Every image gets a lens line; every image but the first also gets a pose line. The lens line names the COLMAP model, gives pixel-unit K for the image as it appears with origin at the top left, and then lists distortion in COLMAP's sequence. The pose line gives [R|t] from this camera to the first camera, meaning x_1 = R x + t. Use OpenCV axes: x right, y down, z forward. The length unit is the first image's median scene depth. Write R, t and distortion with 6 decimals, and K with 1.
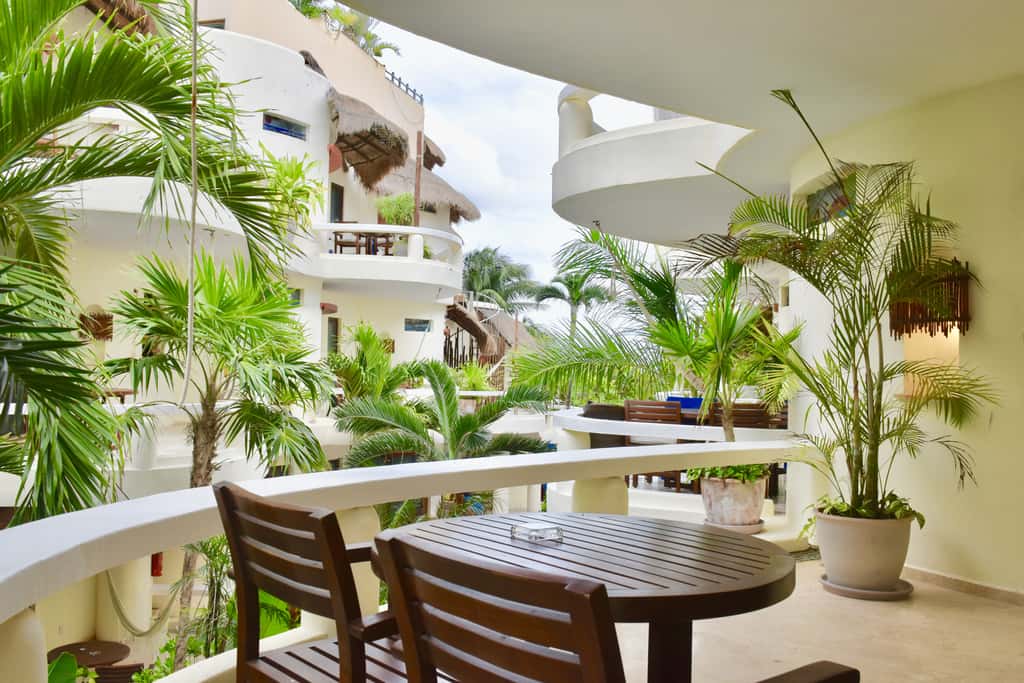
lens RADIAL K [[910.7, 0, 504.2], [0, 910.7, 348.6], [0, 0, 1]] dist [-0.020105, 0.012180]
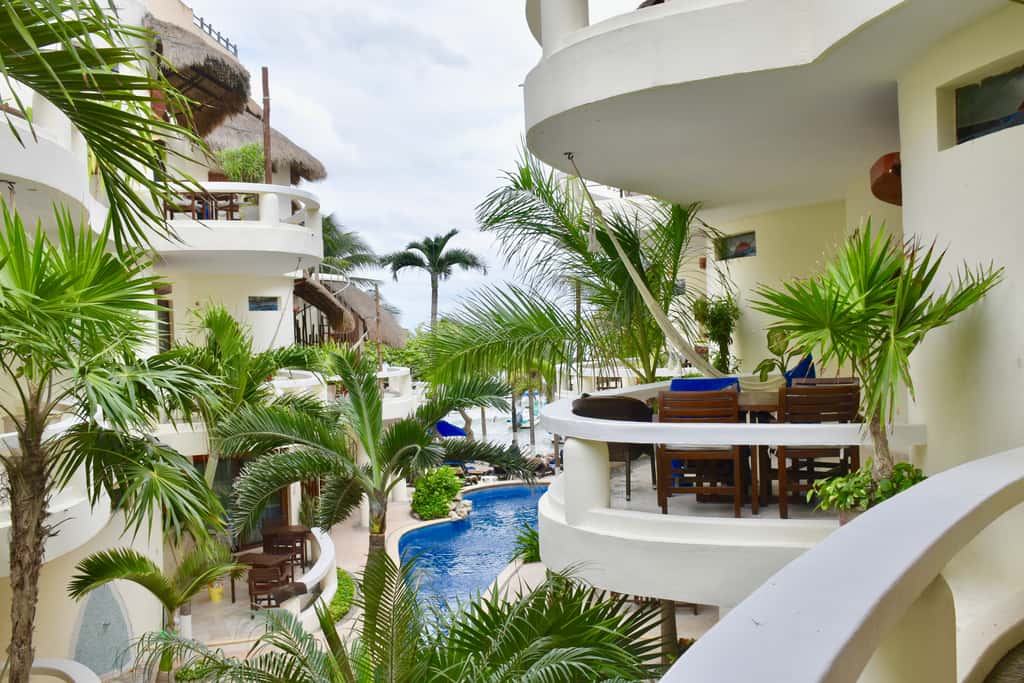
lens RADIAL K [[910.7, 0, 507.5], [0, 910.7, 346.2], [0, 0, 1]] dist [-0.020105, 0.012180]
pose [[0.977616, -0.060414, 0.201536, -0.076411], [0.054050, 0.997855, 0.036941, -0.008028], [-0.203336, -0.025221, 0.978784, 0.189305]]
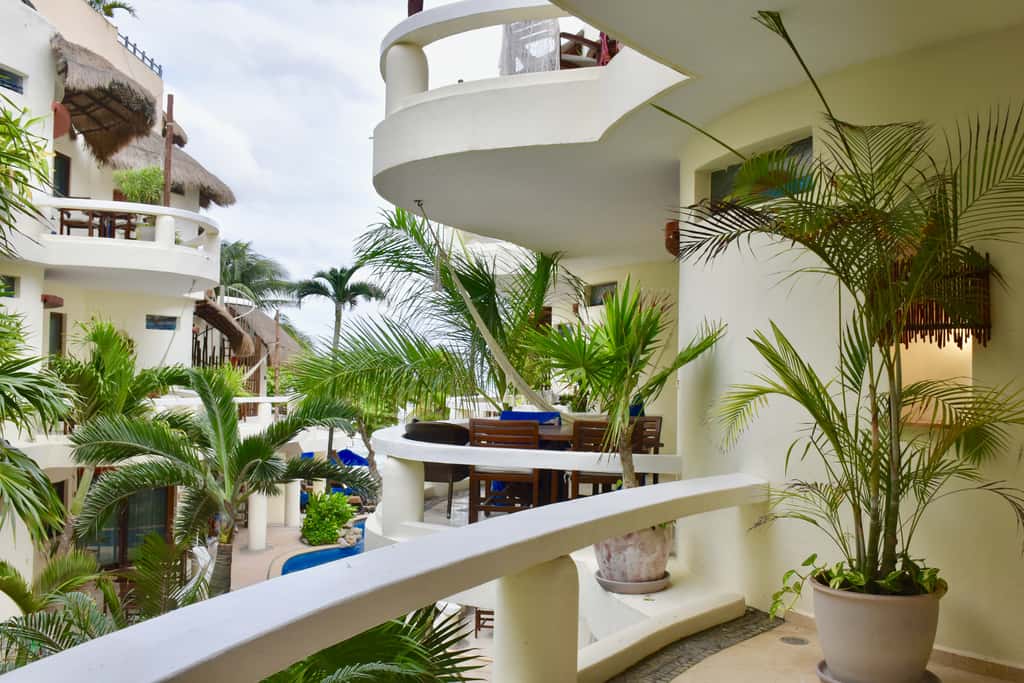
lens RADIAL K [[910.7, 0, 508.0], [0, 910.7, 346.0], [0, 0, 1]] dist [-0.020105, 0.012180]
pose [[0.959327, 0.002555, 0.282286, -0.037883], [-0.002181, 0.999996, -0.001639, -0.004595], [-0.282289, 0.000957, 0.959329, 0.127291]]
